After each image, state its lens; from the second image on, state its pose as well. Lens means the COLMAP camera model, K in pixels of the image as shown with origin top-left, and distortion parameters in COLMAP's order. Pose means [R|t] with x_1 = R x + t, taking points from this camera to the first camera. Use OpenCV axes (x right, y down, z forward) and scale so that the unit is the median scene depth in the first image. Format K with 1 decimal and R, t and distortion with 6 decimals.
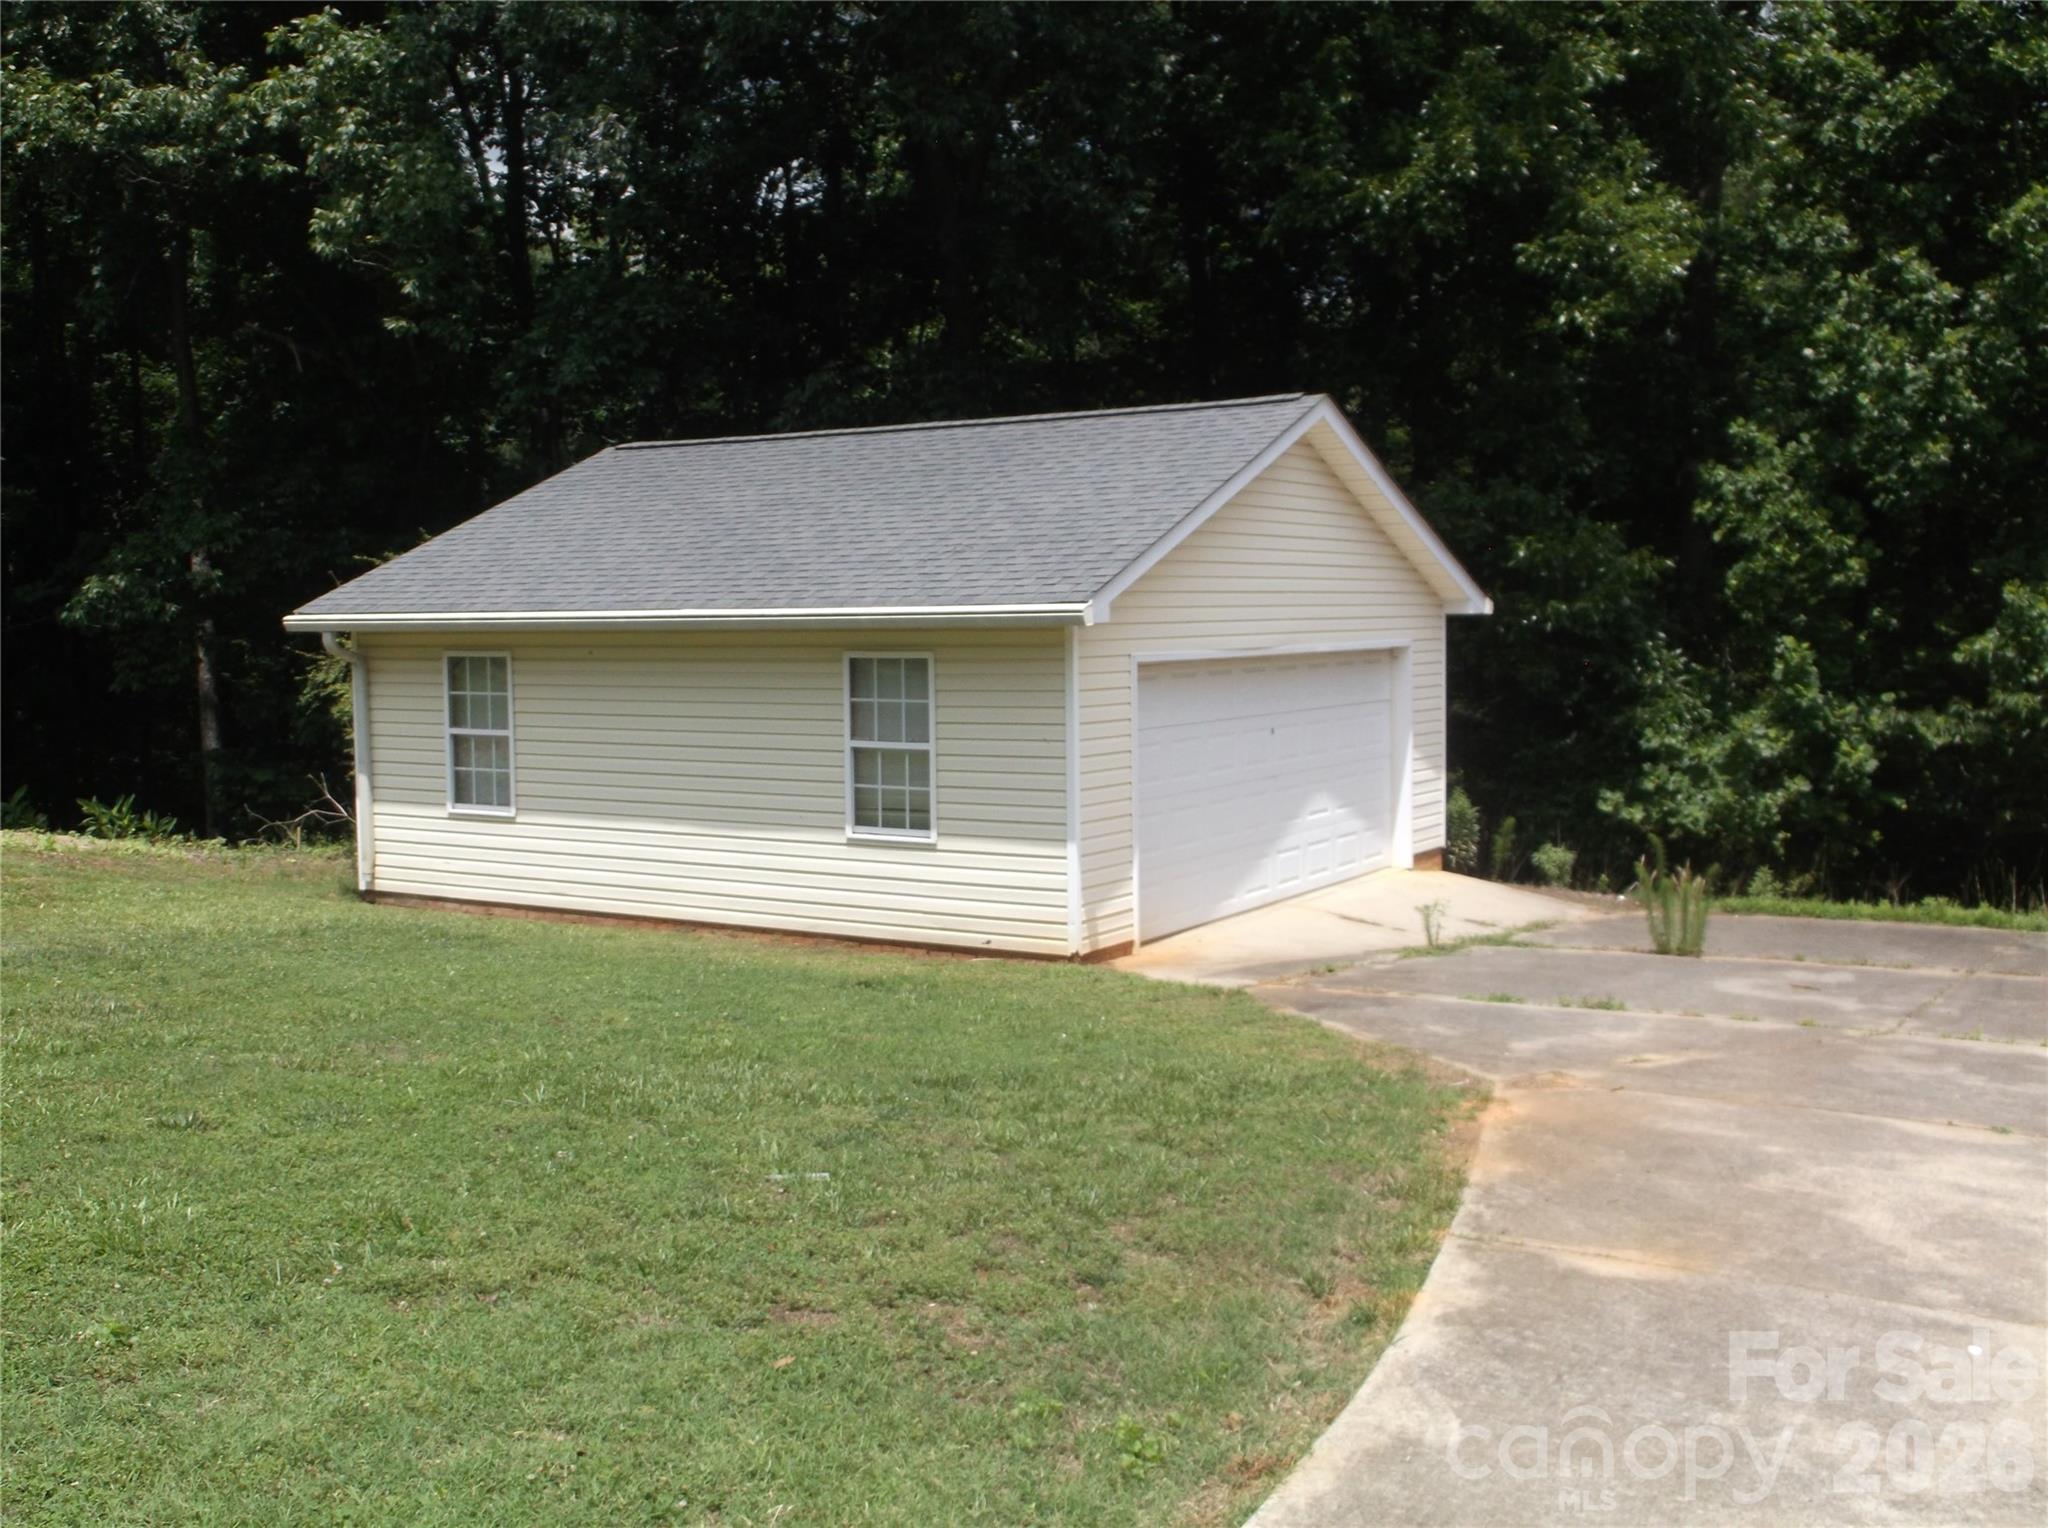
lens RADIAL K [[1969.9, 0, 1004.4], [0, 1969.9, 747.2], [0, 0, 1]] dist [0.012250, 0.000000]
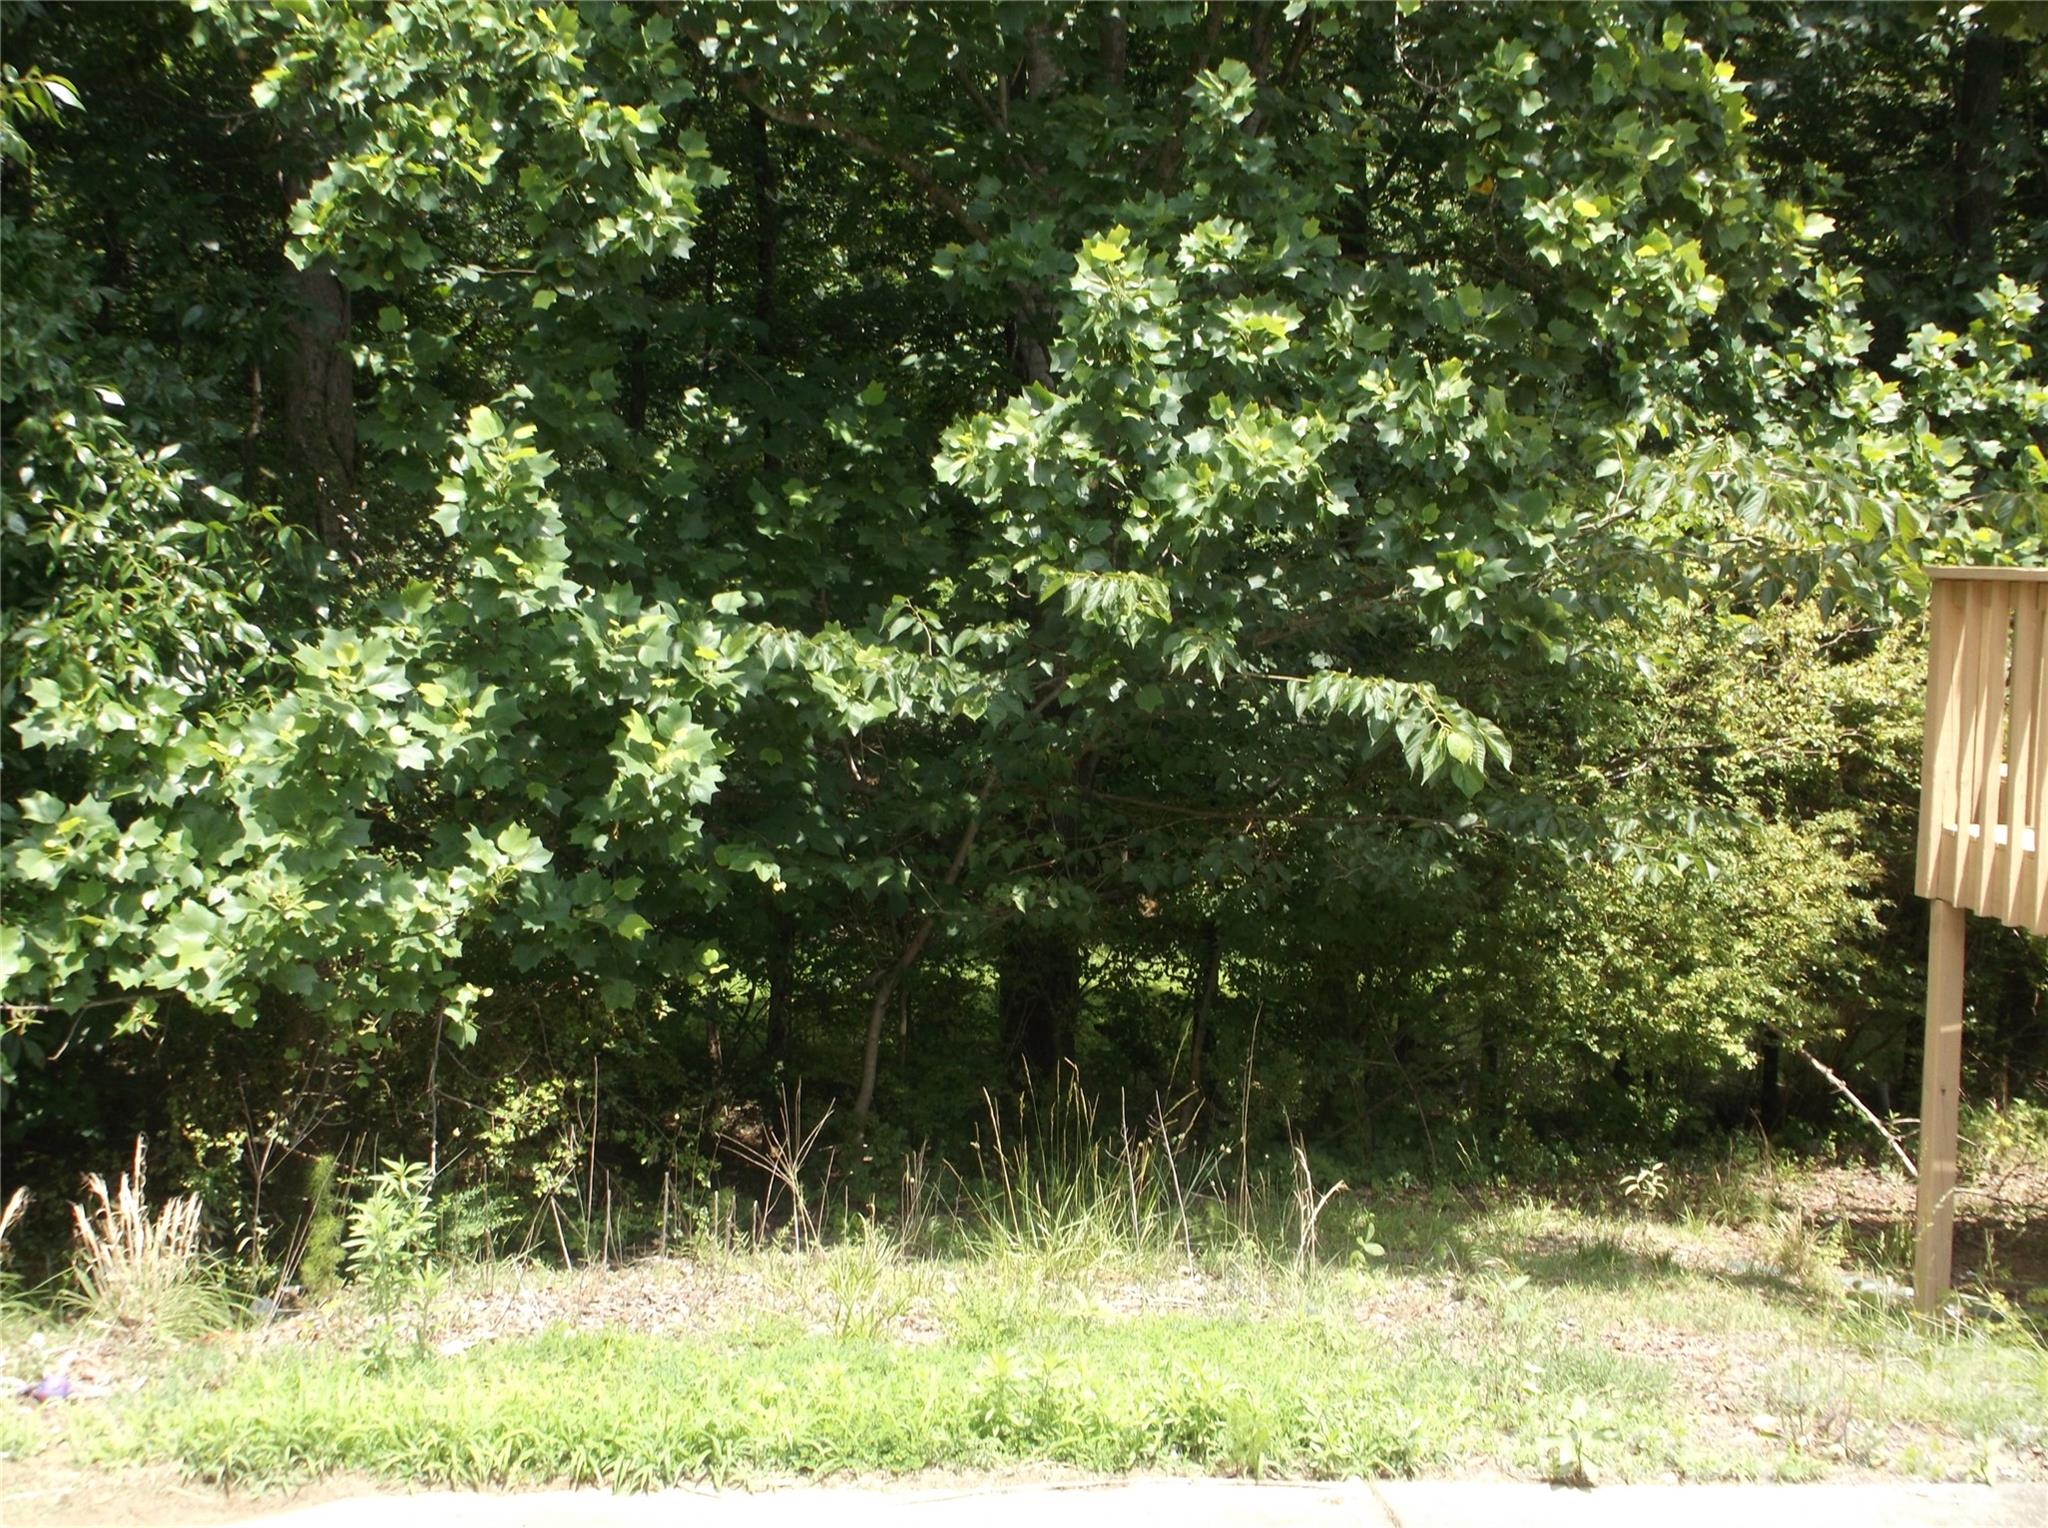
lens RADIAL K [[1969.9, 0, 1009.5], [0, 1969.9, 755.0], [0, 0, 1]] dist [0.012250, 0.000000]
pose [[0.816499, -0.023931, 0.576851, 0.275474], [0.009298, 0.999556, 0.028307, -0.005300], [-0.577272, -0.017749, 0.816359, 0.671008]]
